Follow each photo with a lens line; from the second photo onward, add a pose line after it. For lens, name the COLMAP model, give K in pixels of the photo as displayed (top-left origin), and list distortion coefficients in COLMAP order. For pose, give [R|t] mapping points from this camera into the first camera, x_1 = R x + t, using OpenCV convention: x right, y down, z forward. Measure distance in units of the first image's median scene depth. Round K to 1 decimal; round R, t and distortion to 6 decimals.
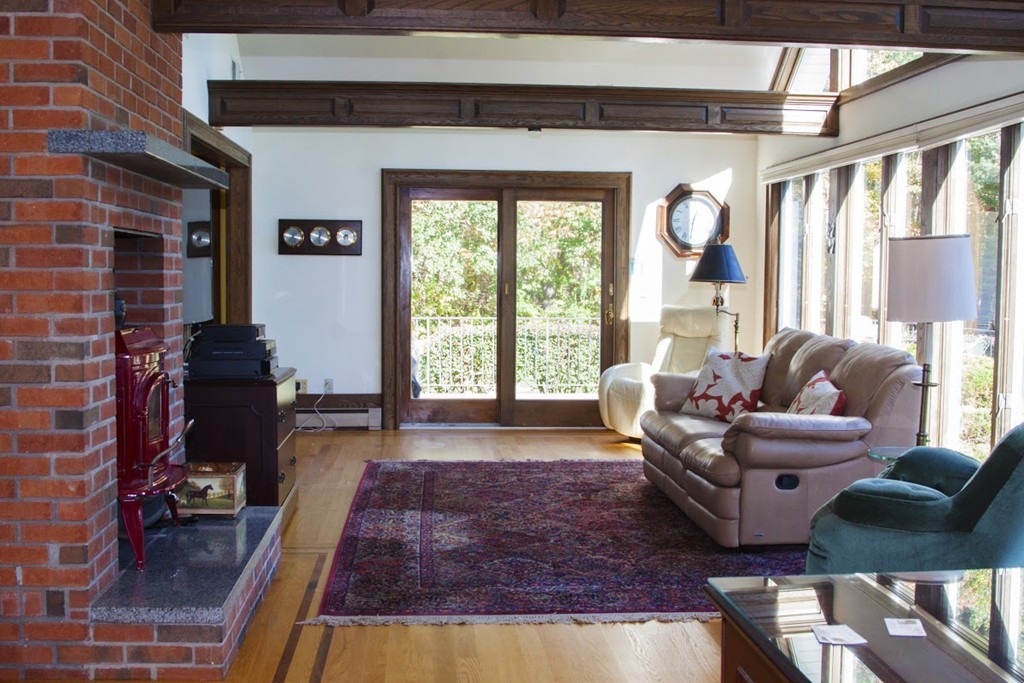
lens RADIAL K [[1158.4, 0, 512.0], [0, 1158.4, 341.5], [0, 0, 1]] dist [-0.135848, 0.000161]
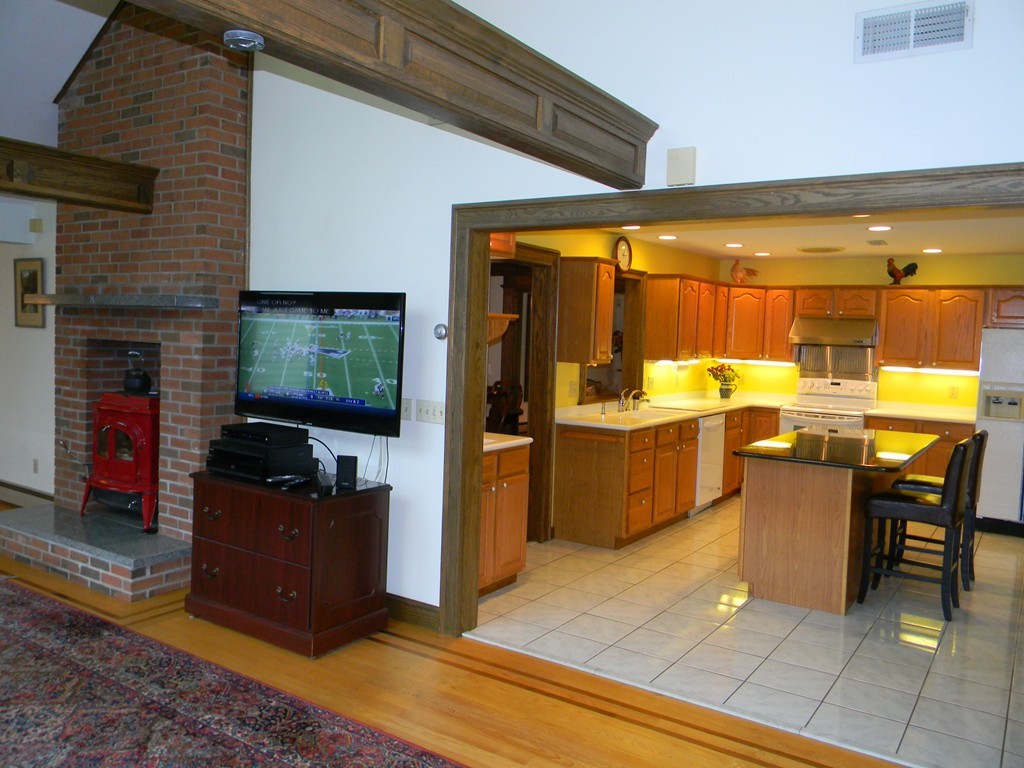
lens RADIAL K [[818.8, 0, 512.0], [0, 818.8, 384.0], [0, 0, 1]] dist [-0.004494, -0.010761]
pose [[-0.613432, 0.016661, -0.789572, 0.243443], [-0.087530, 0.992184, 0.088940, -0.158540], [0.784882, 0.123670, -0.607179, 1.848705]]
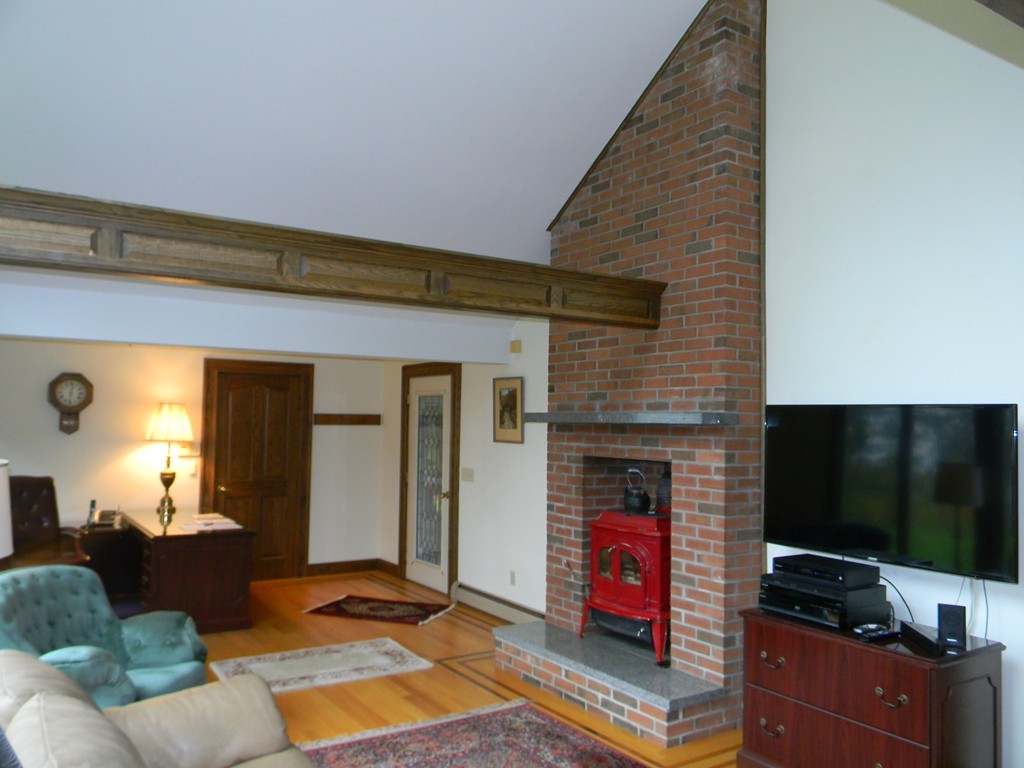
lens RADIAL K [[818.8, 0, 512.0], [0, 818.8, 384.0], [0, 0, 1]] dist [-0.004494, -0.010761]
pose [[-0.876030, -0.046389, -0.480021, 0.342024], [-0.051946, 0.998648, -0.001708, -0.160676], [0.479451, 0.023439, -0.877255, 1.645418]]
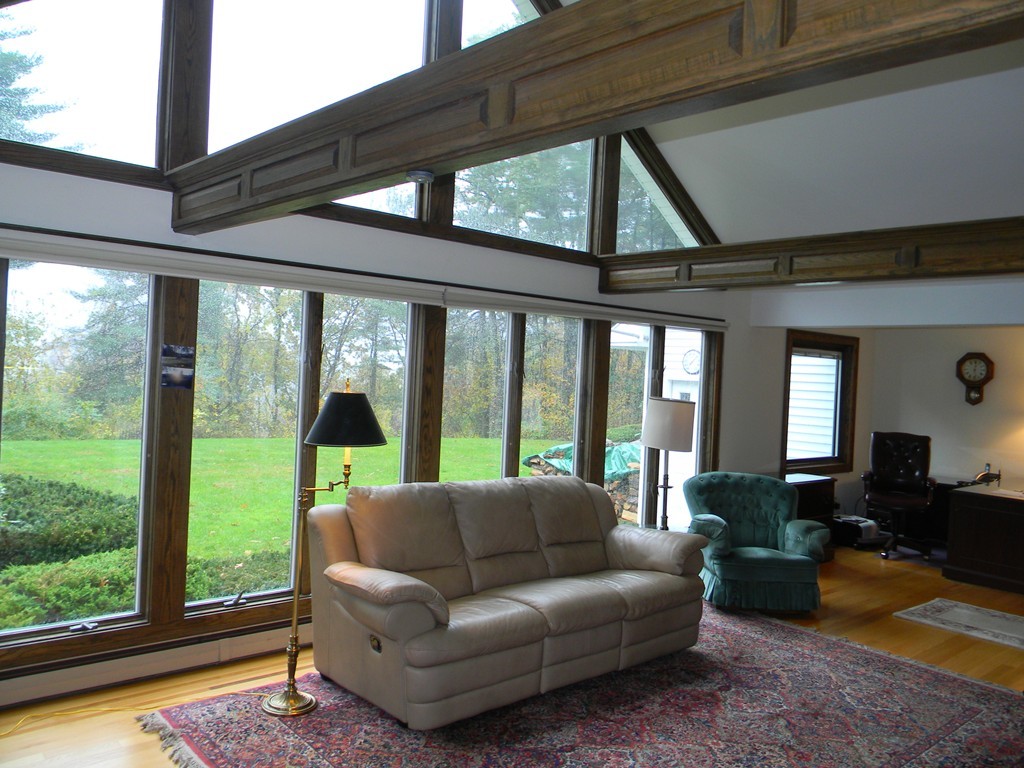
lens RADIAL K [[818.8, 0, 512.0], [0, 818.8, 384.0], [0, 0, 1]] dist [-0.004494, -0.010761]
pose [[-0.598236, -0.052648, 0.799588, -0.422977], [-0.008315, 0.998193, 0.059504, -0.169577], [-0.801277, 0.028948, -0.597593, 1.774677]]
